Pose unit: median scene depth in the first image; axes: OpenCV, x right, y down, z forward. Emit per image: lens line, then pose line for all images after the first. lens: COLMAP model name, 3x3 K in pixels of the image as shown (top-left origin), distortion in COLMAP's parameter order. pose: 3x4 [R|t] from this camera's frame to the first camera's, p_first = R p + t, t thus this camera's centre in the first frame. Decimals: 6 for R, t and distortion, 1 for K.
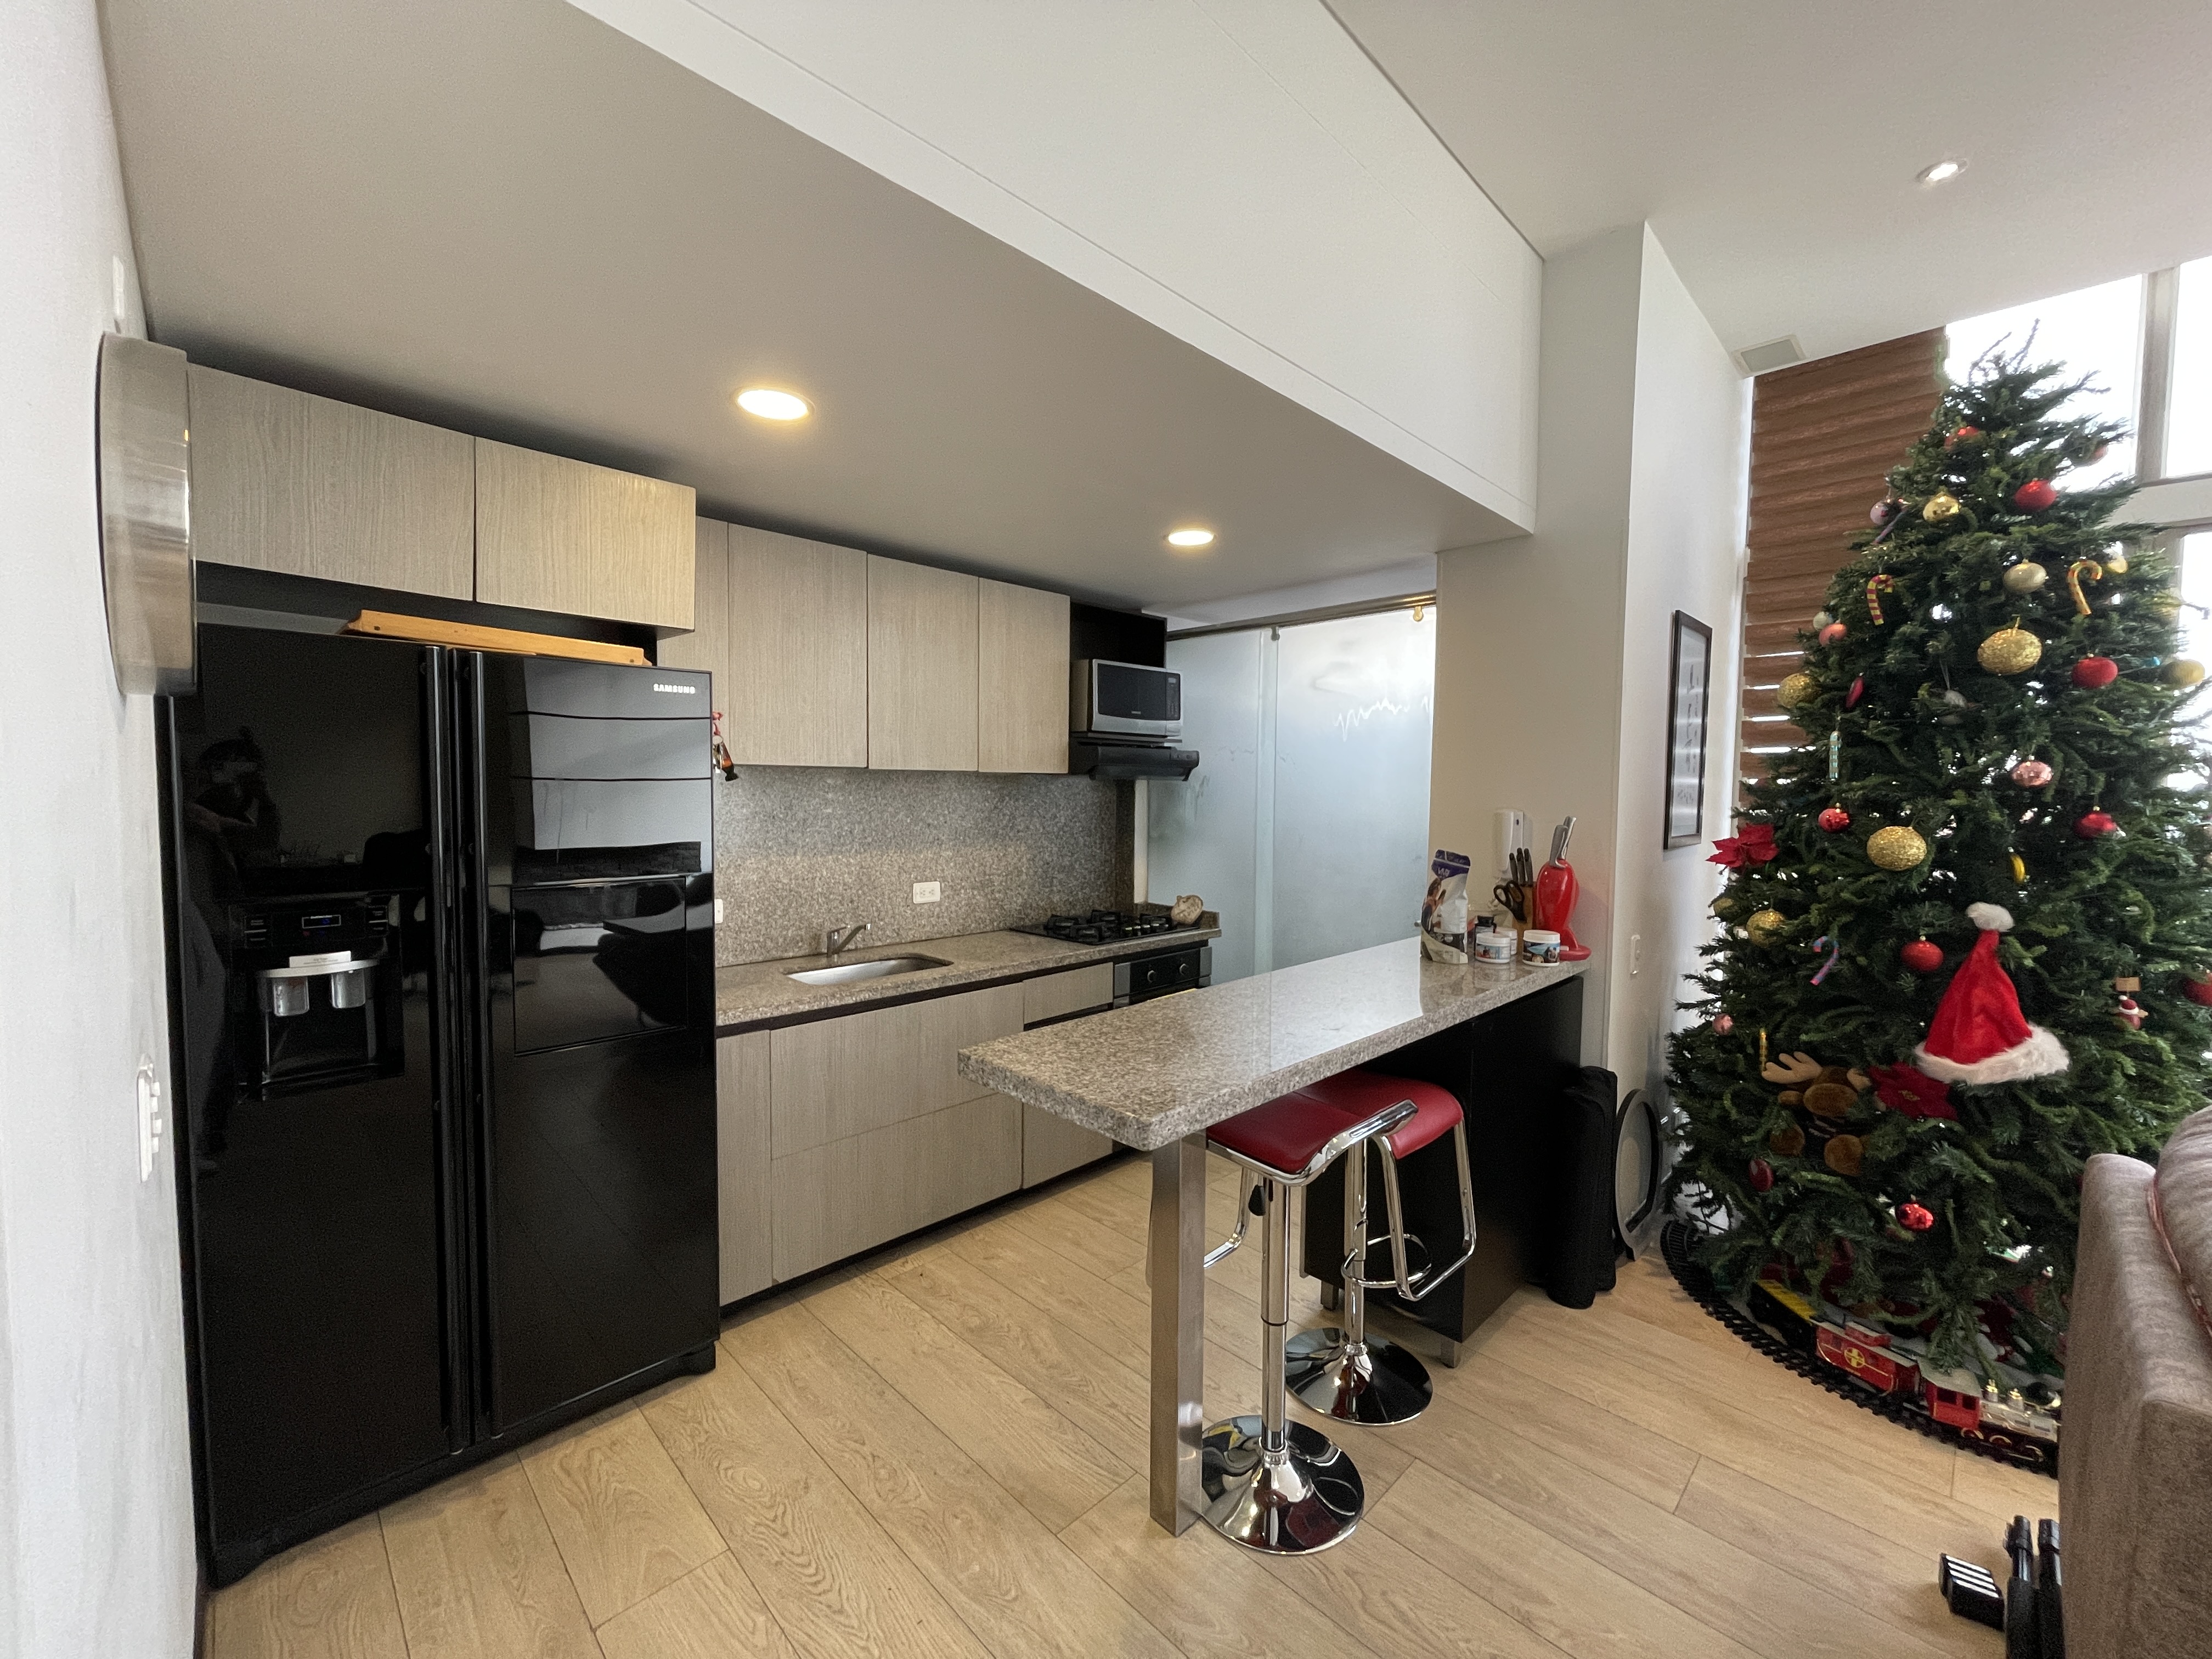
lens RADIAL K [[897.4, 0, 1107.3], [0, 897.4, 826.4], [0, 0, 1]] dist [-0.001221, -0.000503]
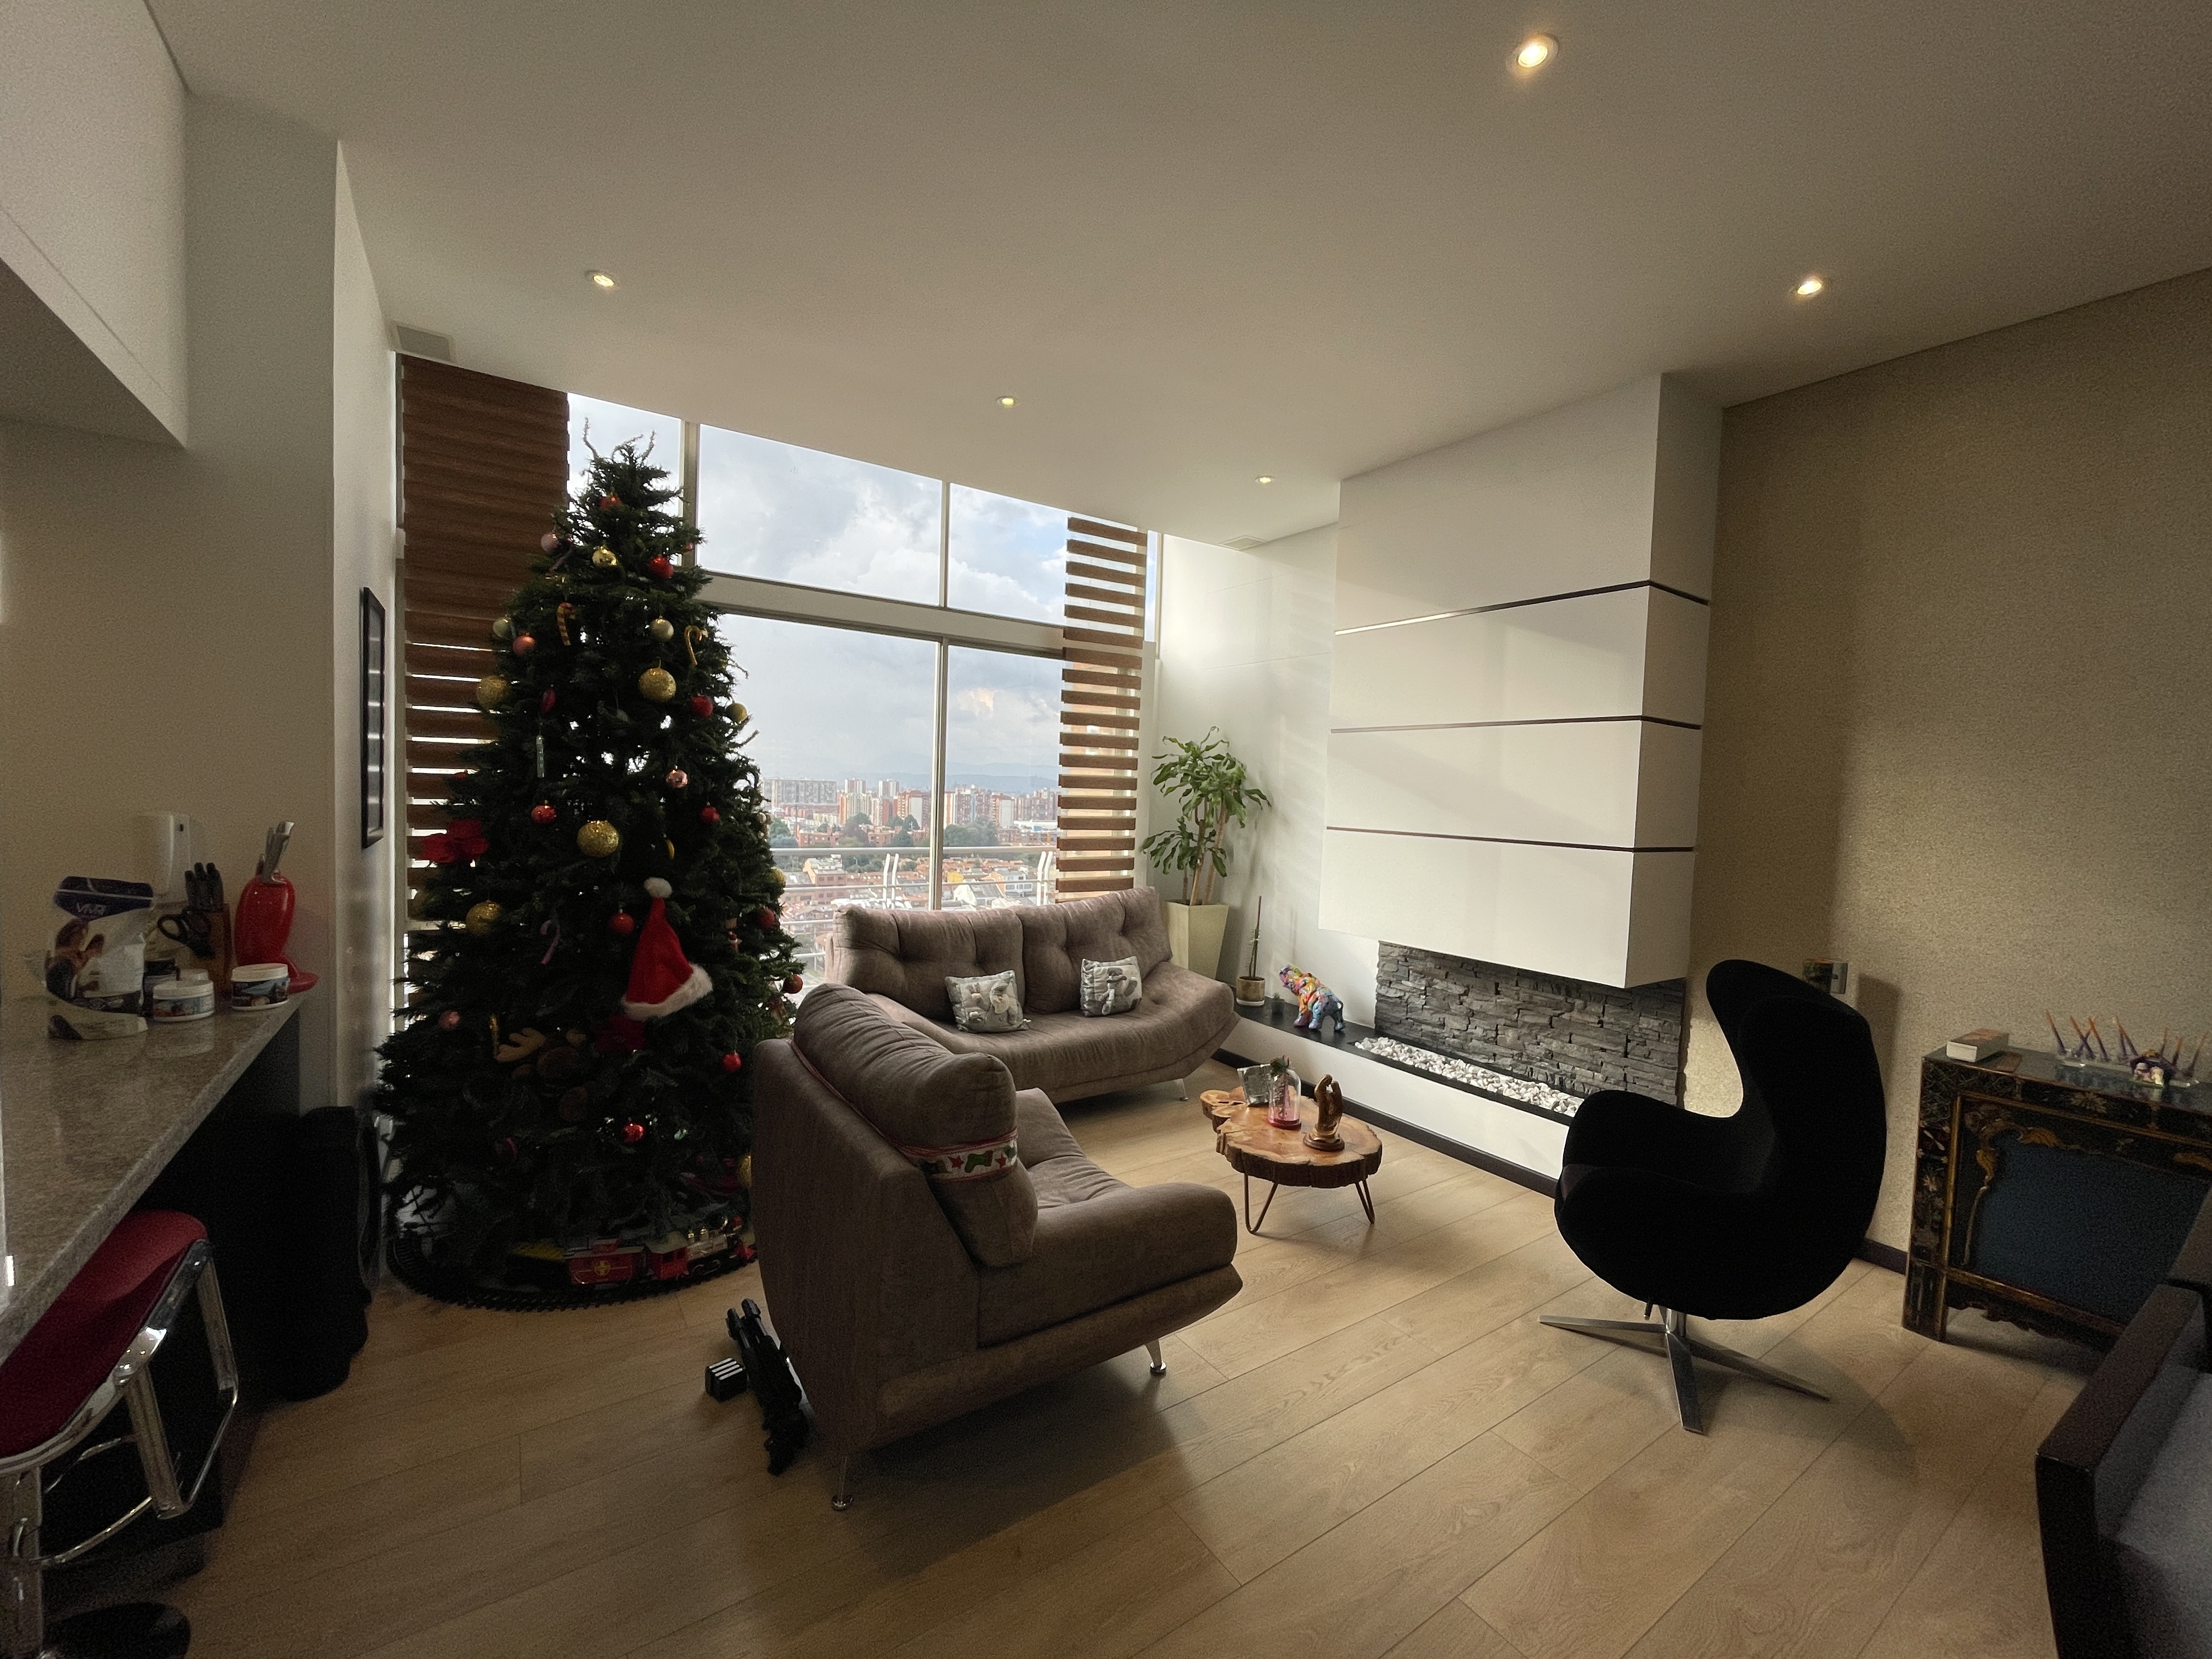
lens RADIAL K [[885.7, 0, 1106.8], [0, 885.7, 824.5], [0, 0, 1]] dist [-0.002997, 0.000328]
pose [[0.184053, -0.043370, 0.981959, -0.147339], [0.008218, 0.999059, 0.042585, -0.036703], [-0.982882, 0.000232, 0.184236, 0.102019]]
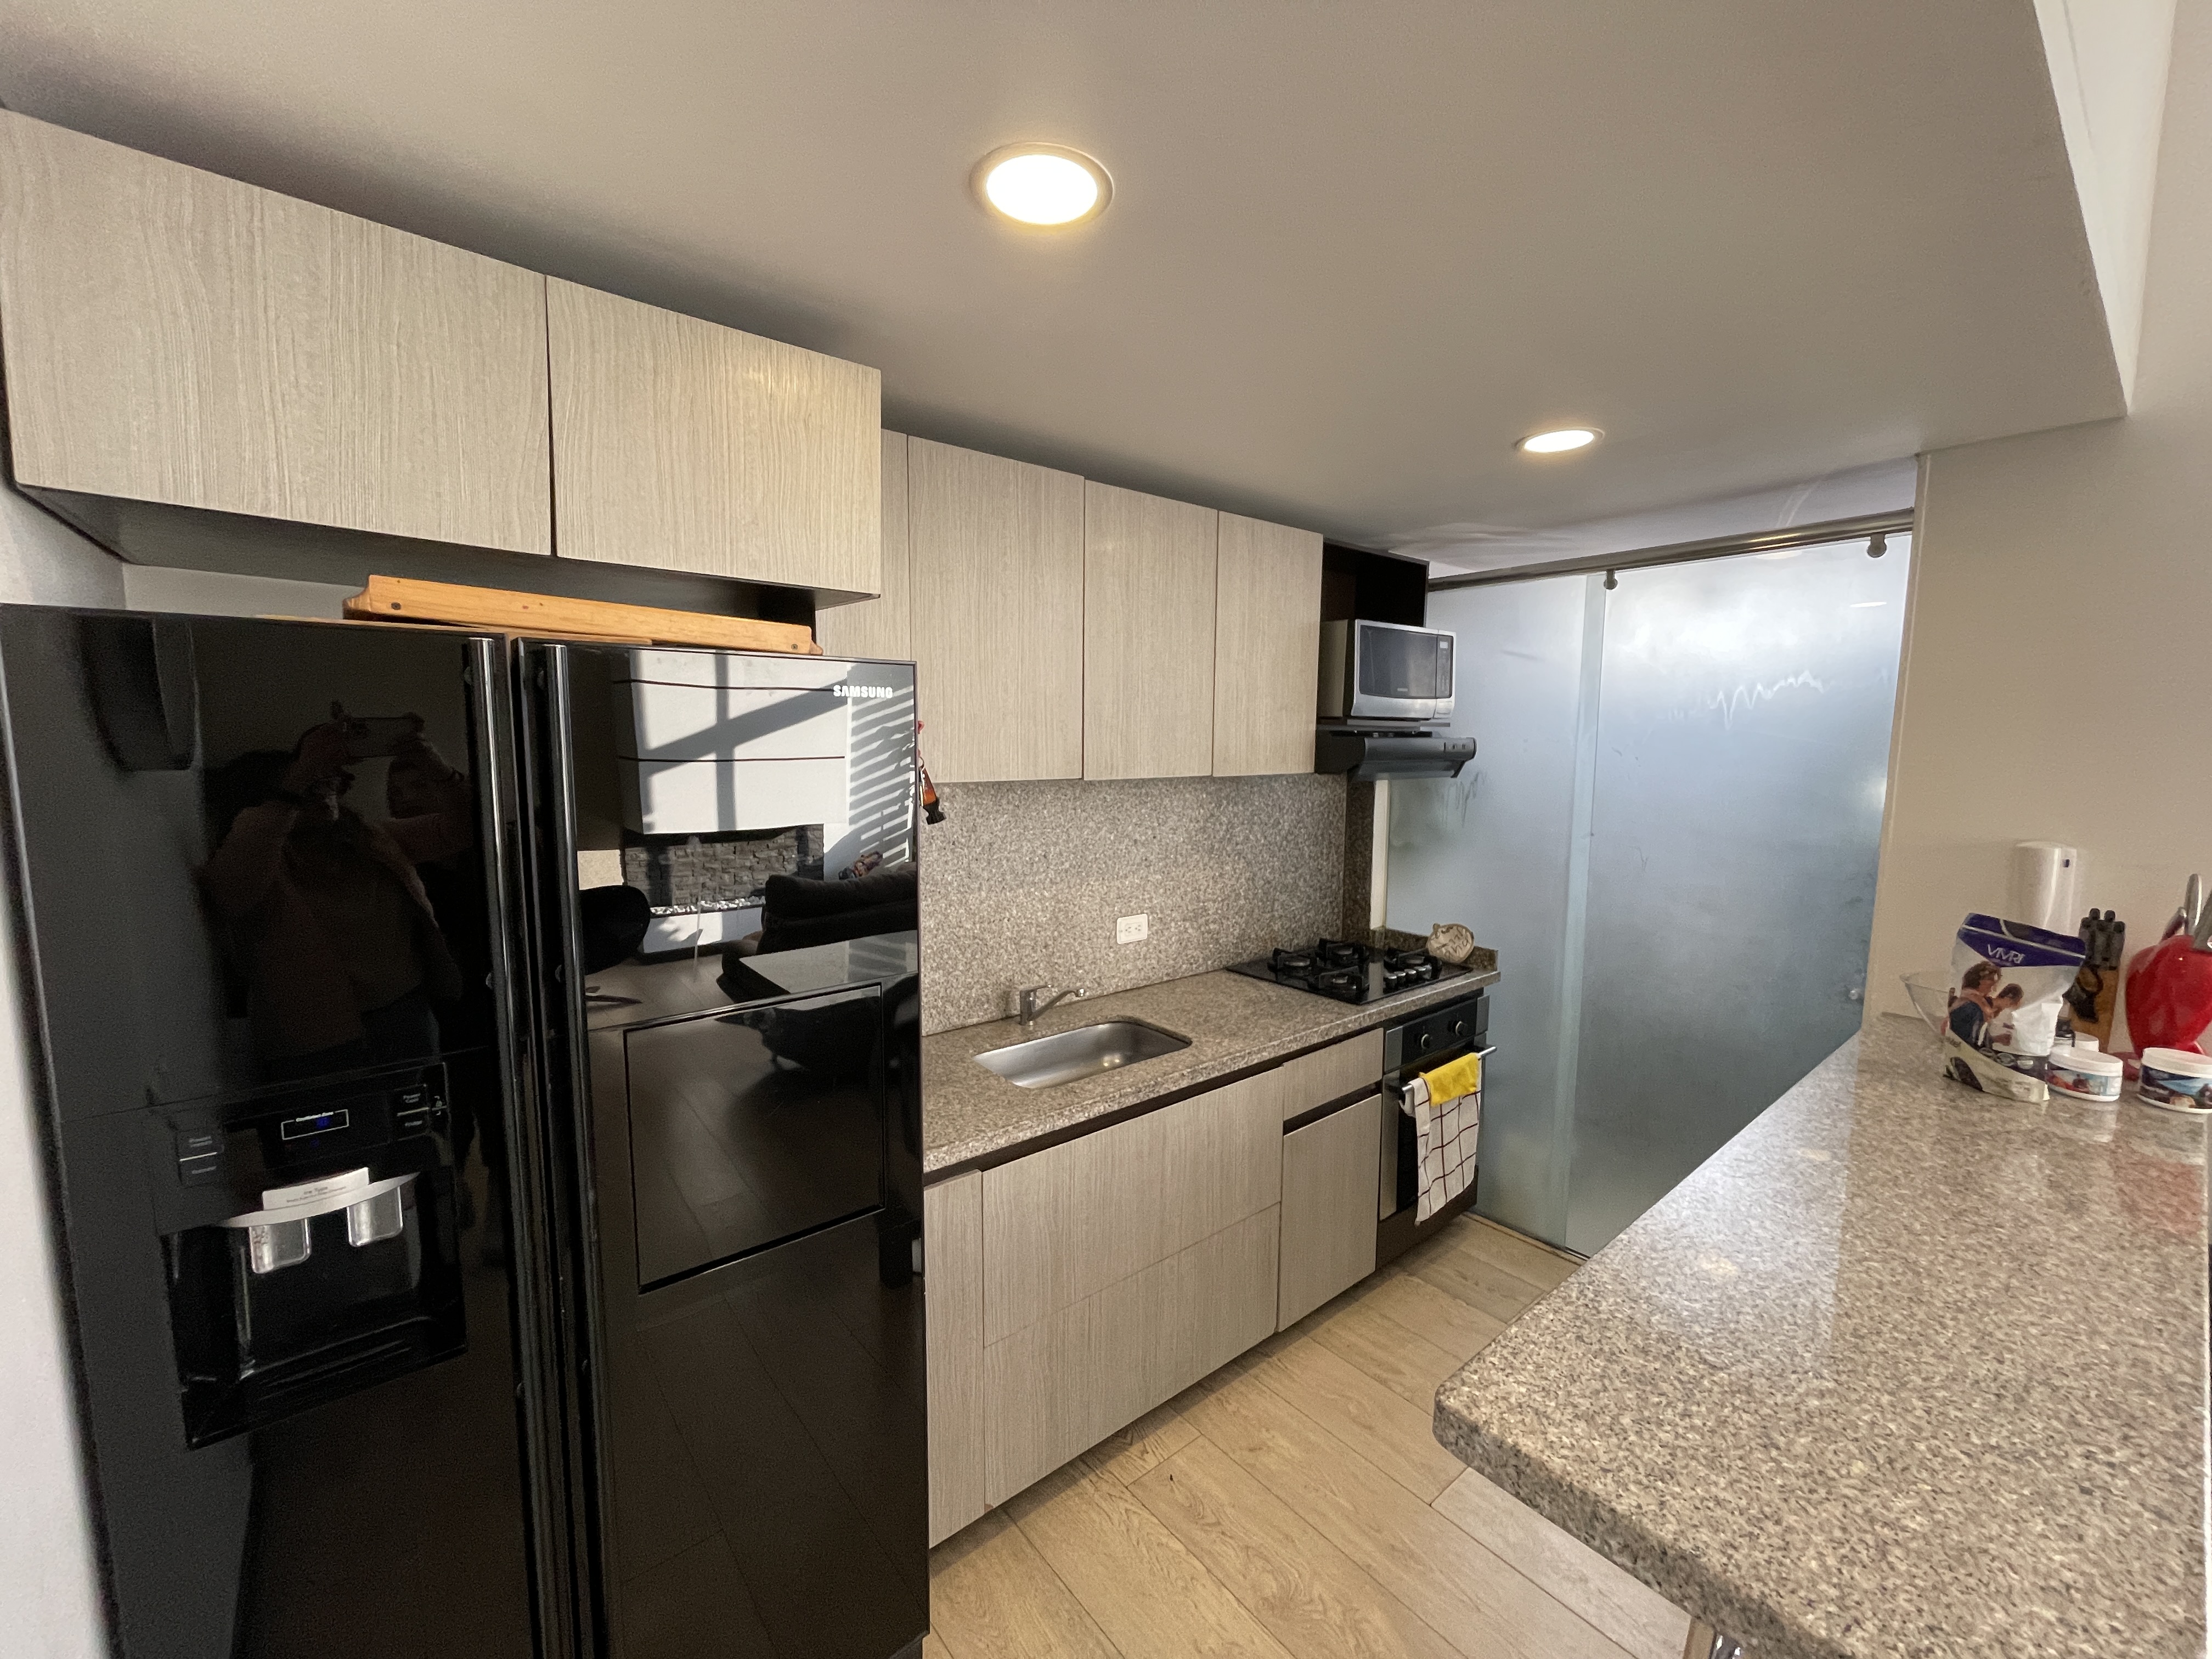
lens RADIAL K [[897.9, 0, 1106.0], [0, 897.9, 829.5], [0, 0, 1]] dist [-0.001906, 0.000187]
pose [[0.995767, 0.004624, -0.091801, -0.203785], [0.000565, 0.998407, 0.056420, -0.073833], [0.091916, -0.056233, 0.994178, 0.309362]]
